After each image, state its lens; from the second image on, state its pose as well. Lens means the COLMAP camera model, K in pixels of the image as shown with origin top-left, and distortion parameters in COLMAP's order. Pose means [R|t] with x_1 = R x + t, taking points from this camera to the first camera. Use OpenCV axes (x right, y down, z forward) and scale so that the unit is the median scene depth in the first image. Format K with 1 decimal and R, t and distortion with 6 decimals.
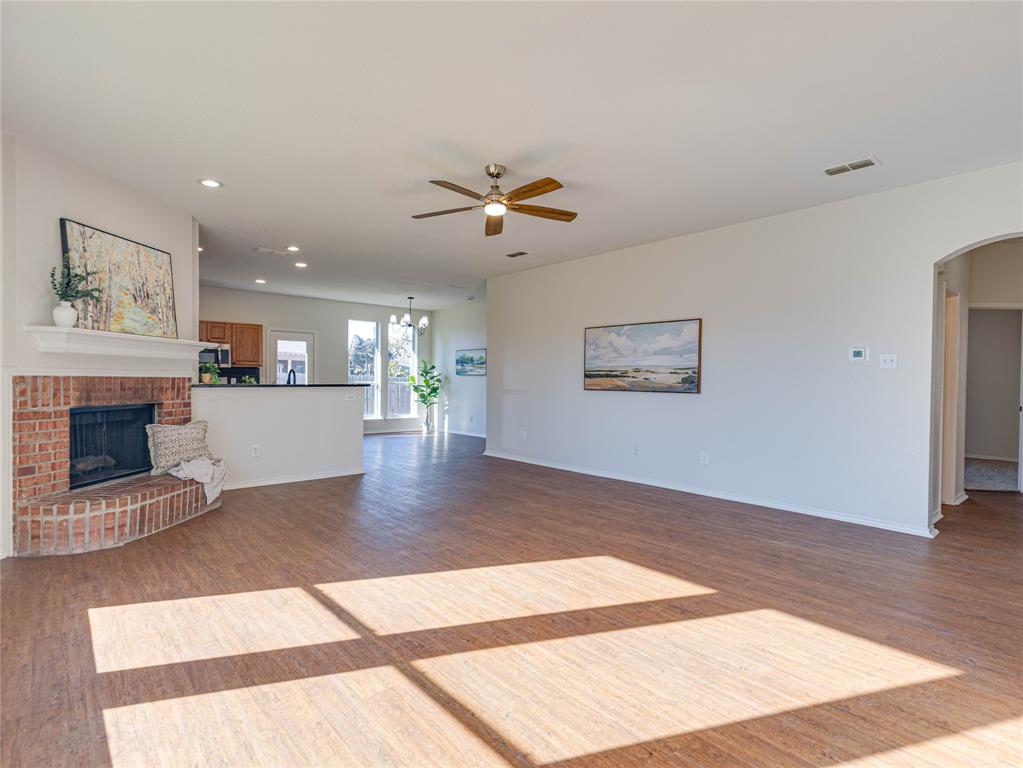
lens RADIAL K [[535.0, 0, 506.8], [0, 535.0, 382.3], [0, 0, 1]] dist [0.008223, -0.000221]
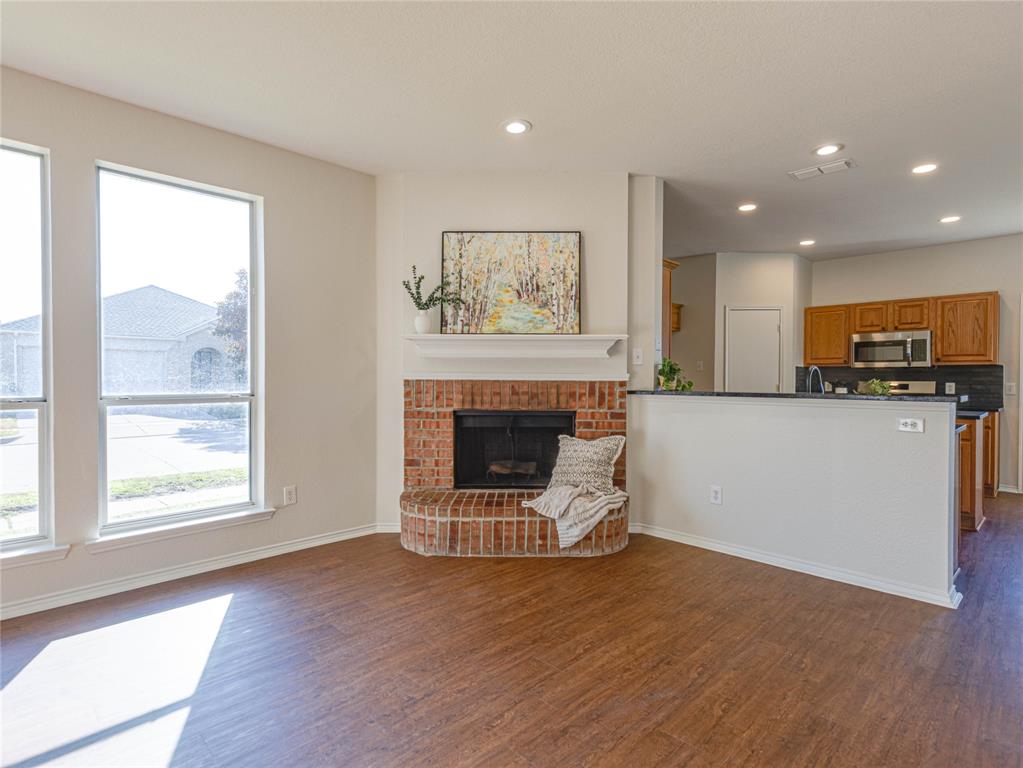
lens RADIAL K [[535.0, 0, 506.8], [0, 535.0, 382.3], [0, 0, 1]] dist [0.008223, -0.000221]
pose [[0.048598, -0.001014, -0.998818, 0.229821], [-0.010050, 0.999948, -0.001504, -0.005887], [0.998768, 0.010111, 0.048585, 1.021766]]
